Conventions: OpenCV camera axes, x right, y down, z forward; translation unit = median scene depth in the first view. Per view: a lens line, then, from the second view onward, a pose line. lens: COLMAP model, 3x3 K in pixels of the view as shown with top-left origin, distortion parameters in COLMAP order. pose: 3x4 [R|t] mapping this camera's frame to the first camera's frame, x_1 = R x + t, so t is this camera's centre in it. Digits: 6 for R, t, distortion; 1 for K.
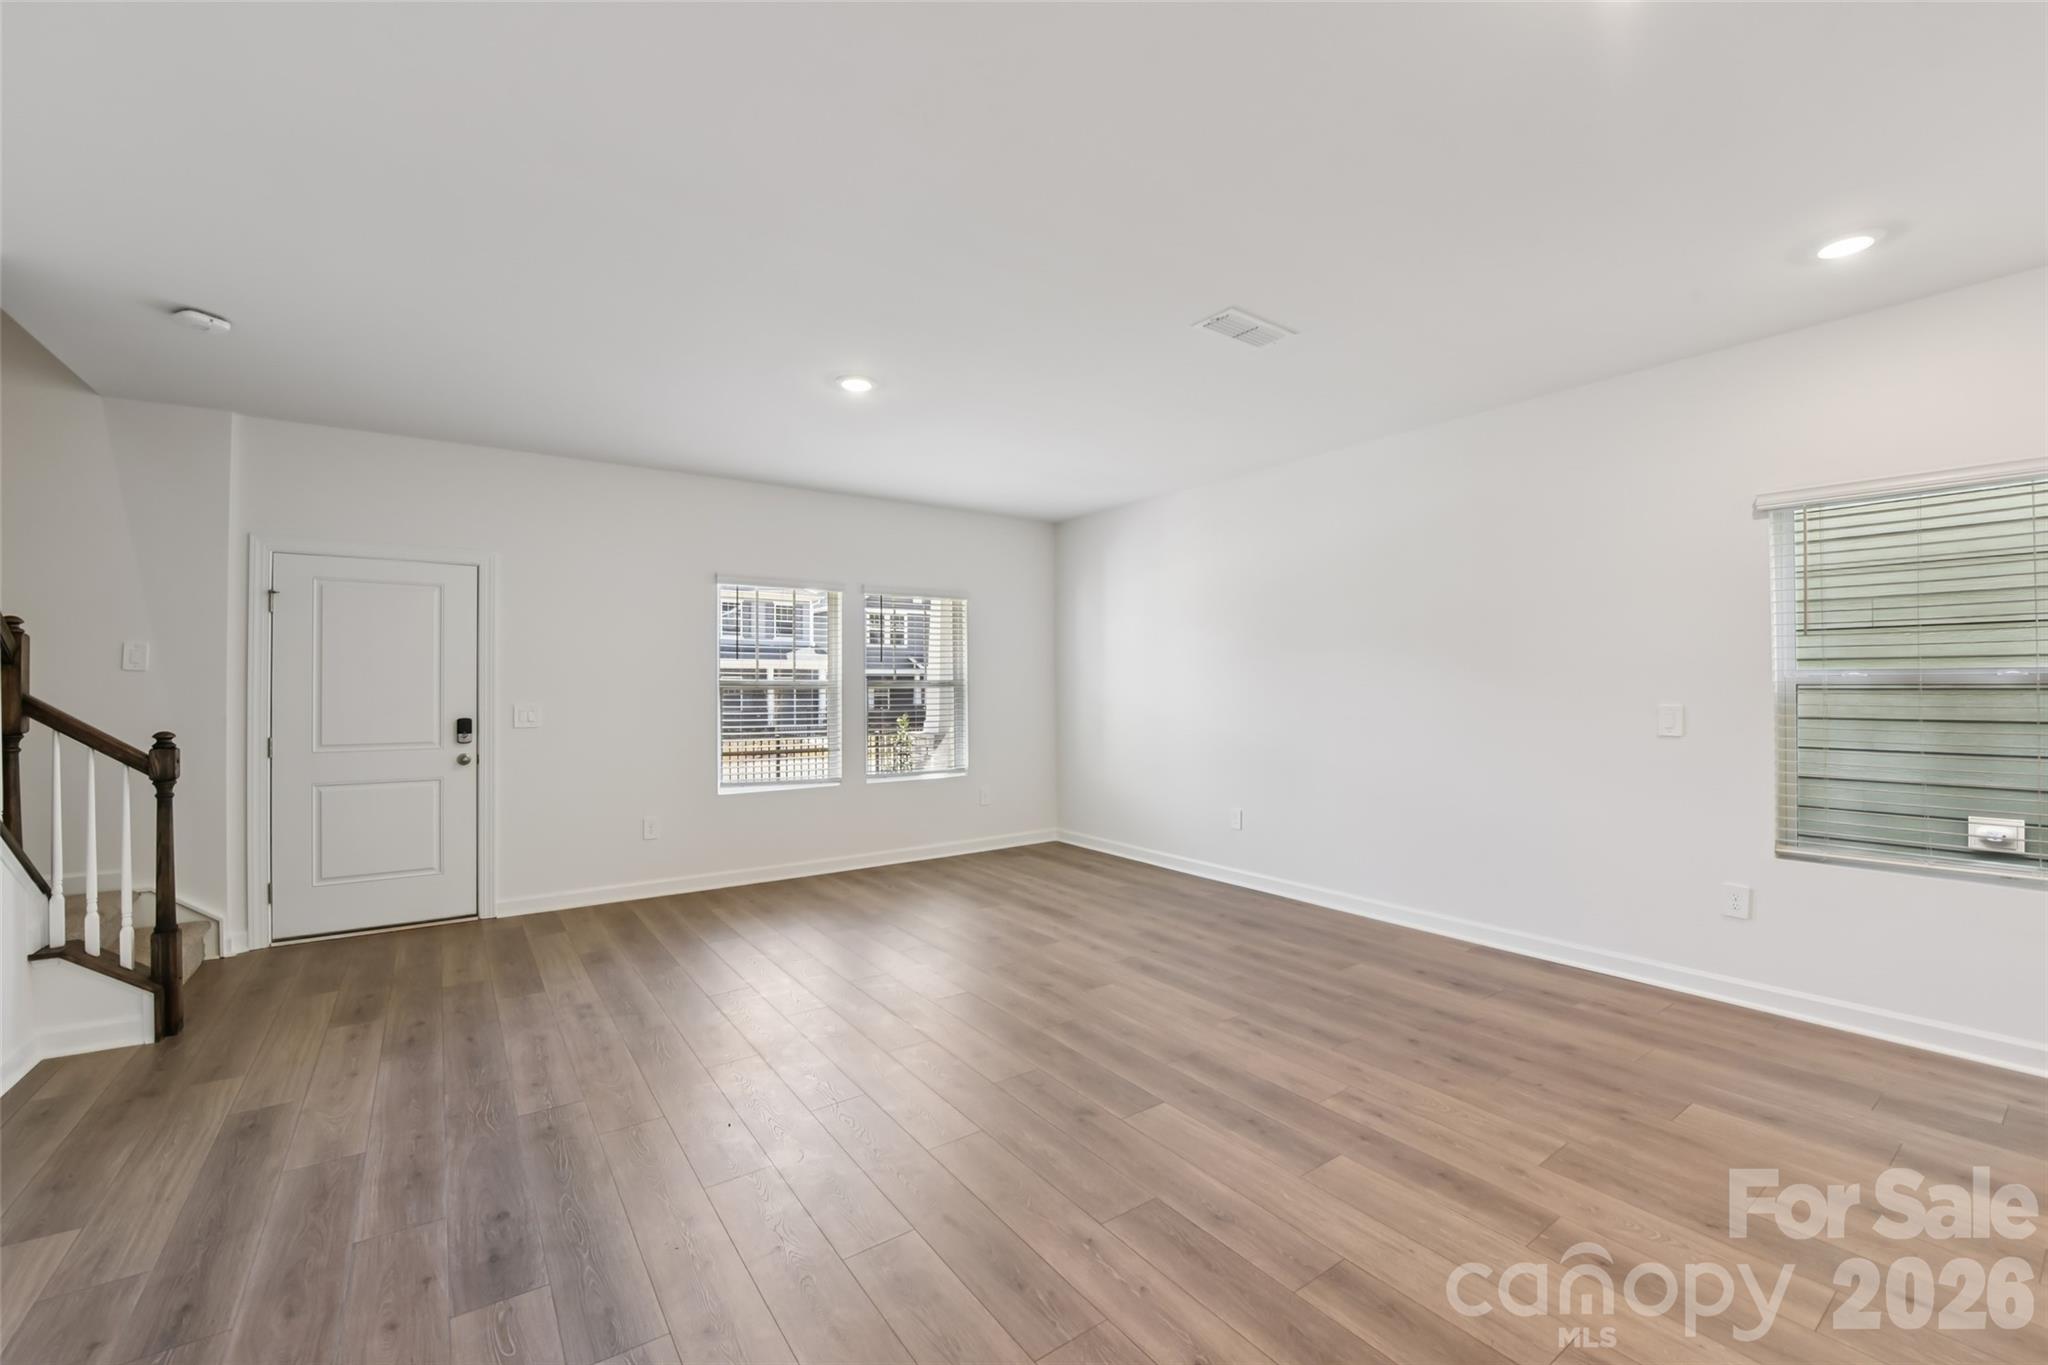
lens RADIAL K [[836.0, 0, 1019.0], [0, 836.0, 680.5], [0, 0, 1]] dist [-0.022808, -0.000352]
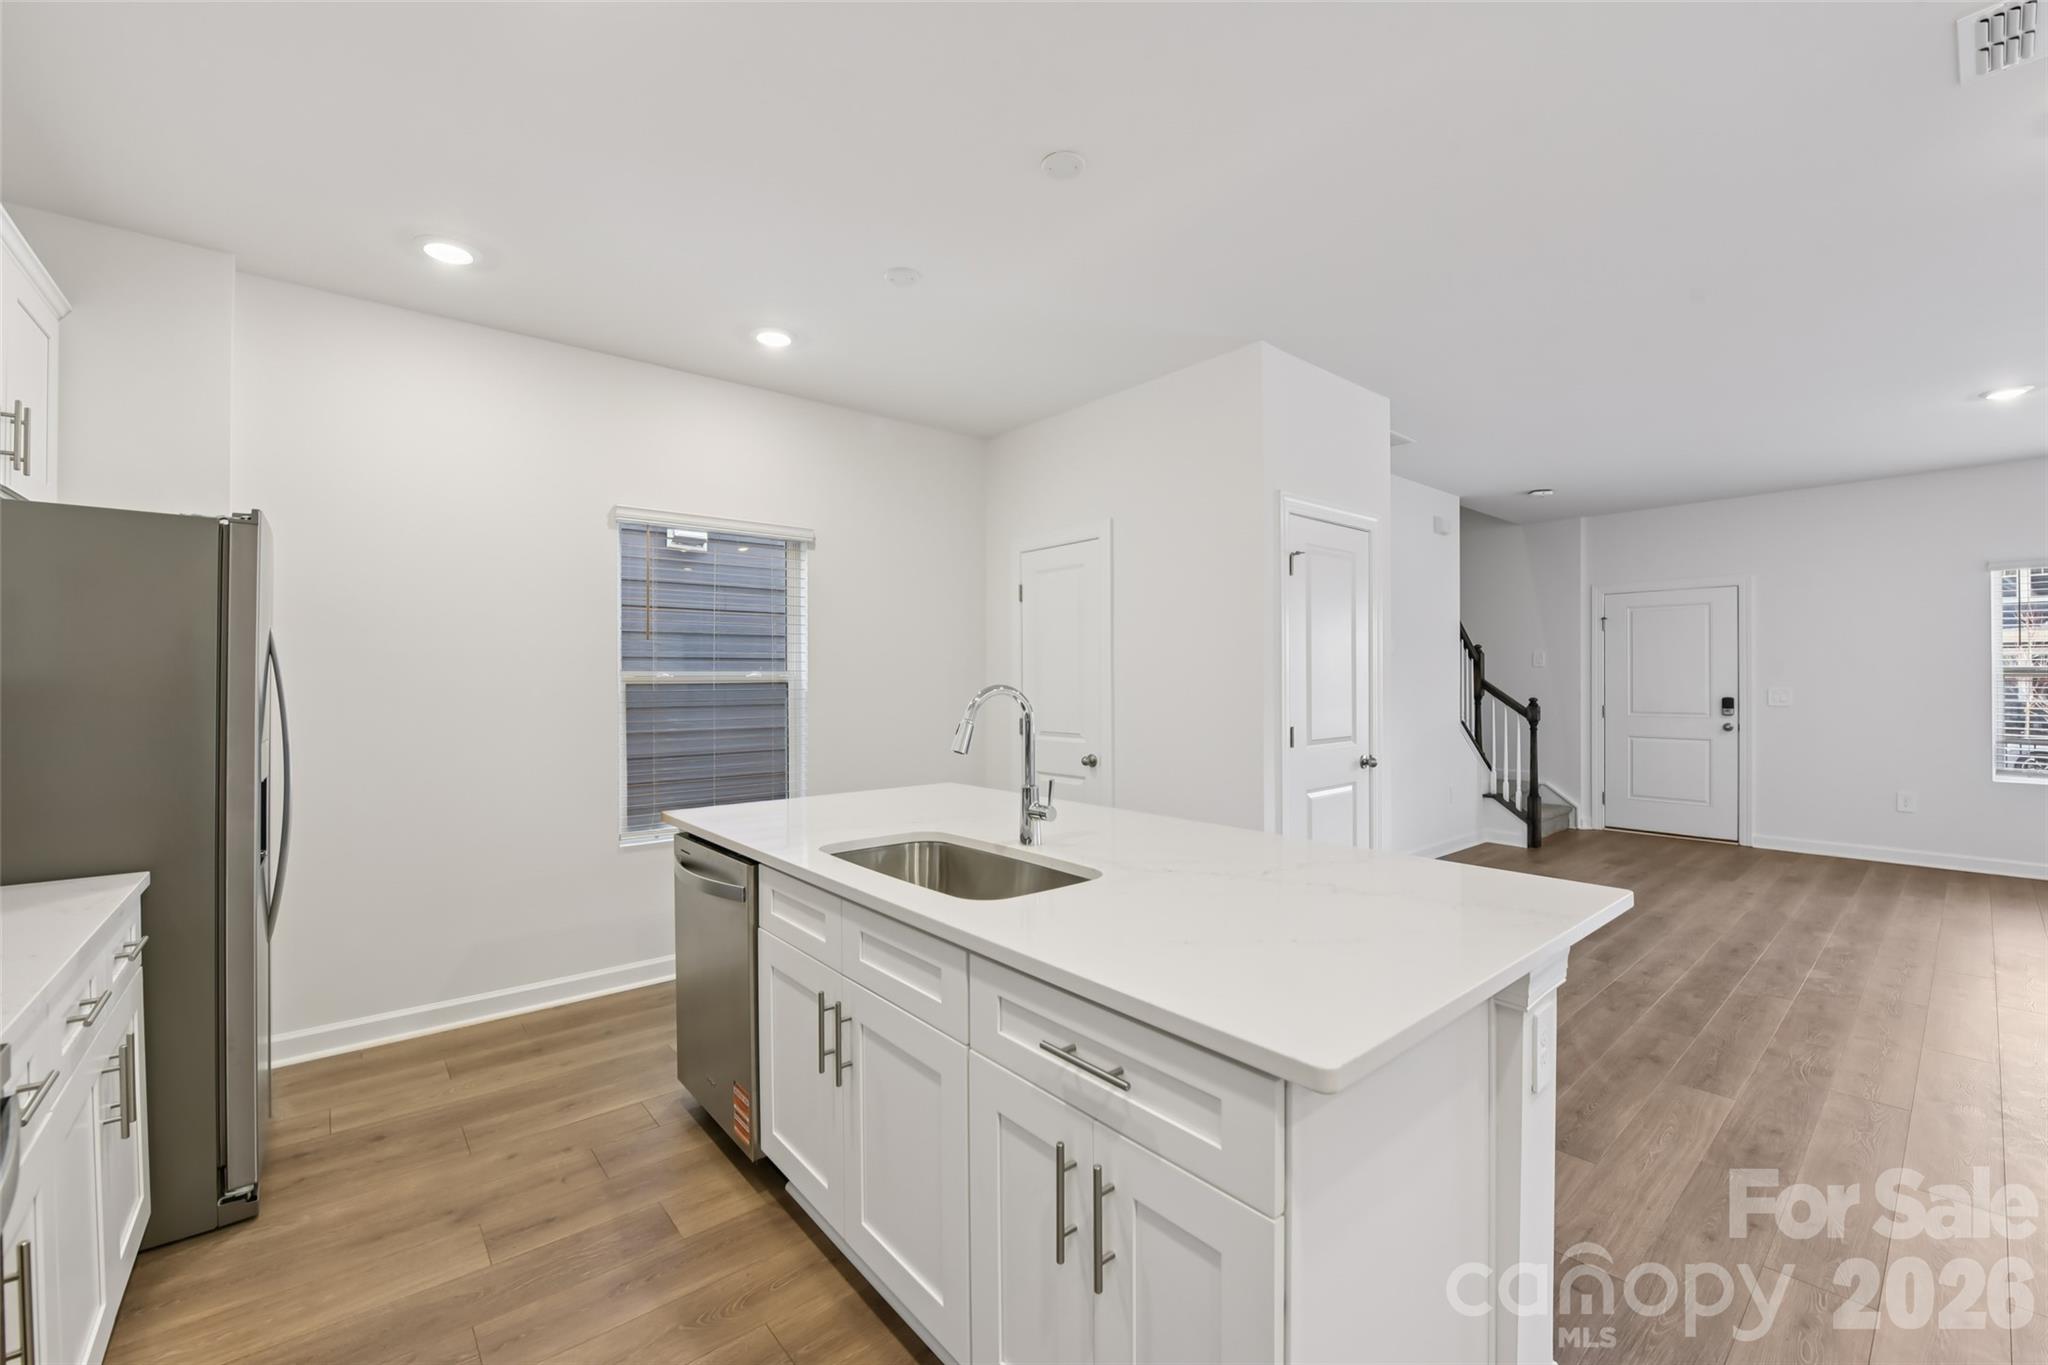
lens RADIAL K [[836.0, 0, 1030.1], [0, 836.0, 677.3], [0, 0, 1]] dist [-0.022808, -0.000352]
pose [[0.094919, 0.003076, -0.995480, 0.764638], [0.010643, 0.999935, 0.004105, -0.007662], [0.995428, -0.010984, 0.094880, -0.380123]]
